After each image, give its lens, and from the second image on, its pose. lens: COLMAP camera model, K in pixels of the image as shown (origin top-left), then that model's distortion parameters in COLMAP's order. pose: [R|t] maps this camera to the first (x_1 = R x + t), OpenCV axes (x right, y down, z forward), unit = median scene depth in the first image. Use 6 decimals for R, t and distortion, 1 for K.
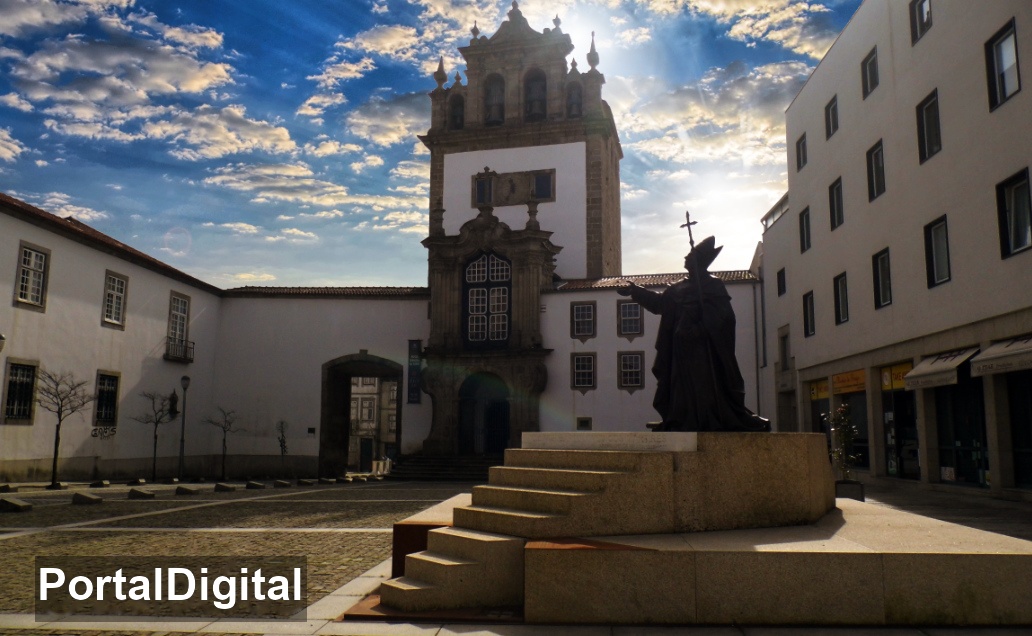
lens RADIAL K [[803.7, 0, 516.0], [0, 803.7, 318.0], [0, 0, 1]] dist [0.000771, -0.000008]
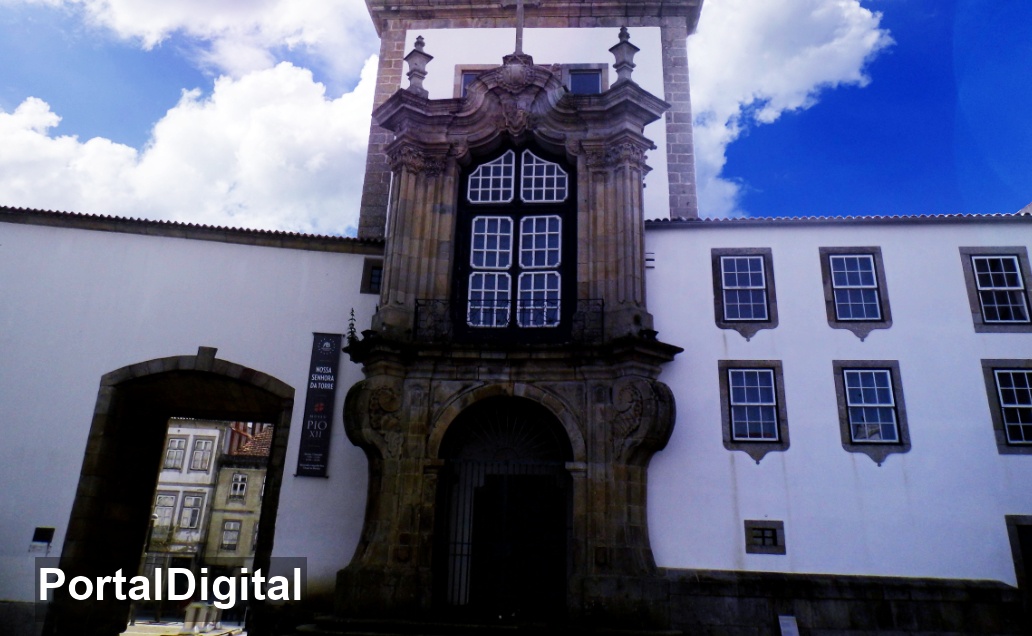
lens RADIAL K [[776.3, 0, 518.4], [0, 776.3, 236.6], [0, 0, 1]] dist [-0.007055, -0.001412]
pose [[0.979674, 0.100019, 0.173883, -0.109371], [-0.053731, 0.965994, -0.252921, 0.085675], [-0.193267, 0.238437, 0.951733, 0.583429]]
